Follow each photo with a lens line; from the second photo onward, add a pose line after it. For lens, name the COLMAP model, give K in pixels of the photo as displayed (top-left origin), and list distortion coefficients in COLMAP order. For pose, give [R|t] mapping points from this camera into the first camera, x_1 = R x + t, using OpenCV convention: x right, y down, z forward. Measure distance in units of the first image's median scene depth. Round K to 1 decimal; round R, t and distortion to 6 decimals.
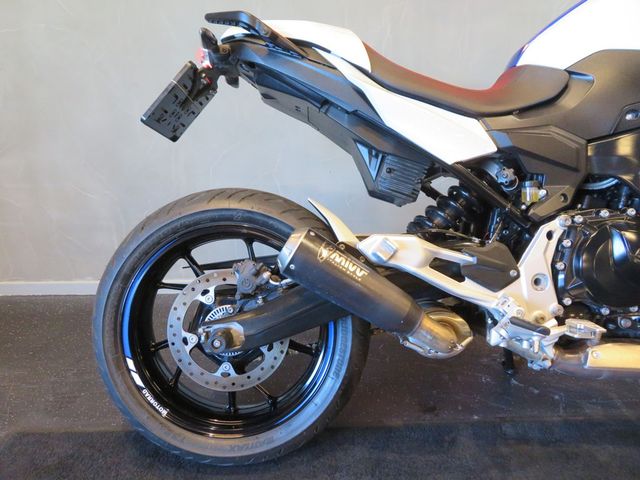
lens RADIAL K [[463.5, 0, 320.0], [0, 463.5, 240.0], [0, 0, 1]] dist [-0.003397, 0.004018]
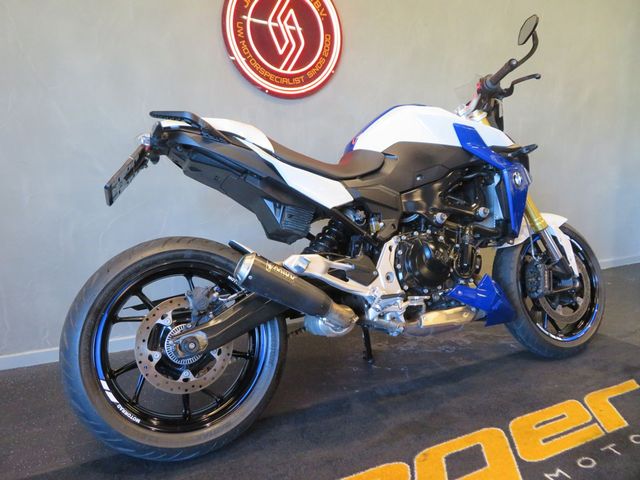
lens RADIAL K [[463.5, 0, 320.0], [0, 463.5, 240.0], [0, 0, 1]] dist [-0.003397, 0.004018]
pose [[0.911958, -0.067096, 0.404761, -0.375760], [0.135053, 0.980650, -0.141727, 0.151986], [-0.387419, 0.183913, 0.903373, -0.373017]]
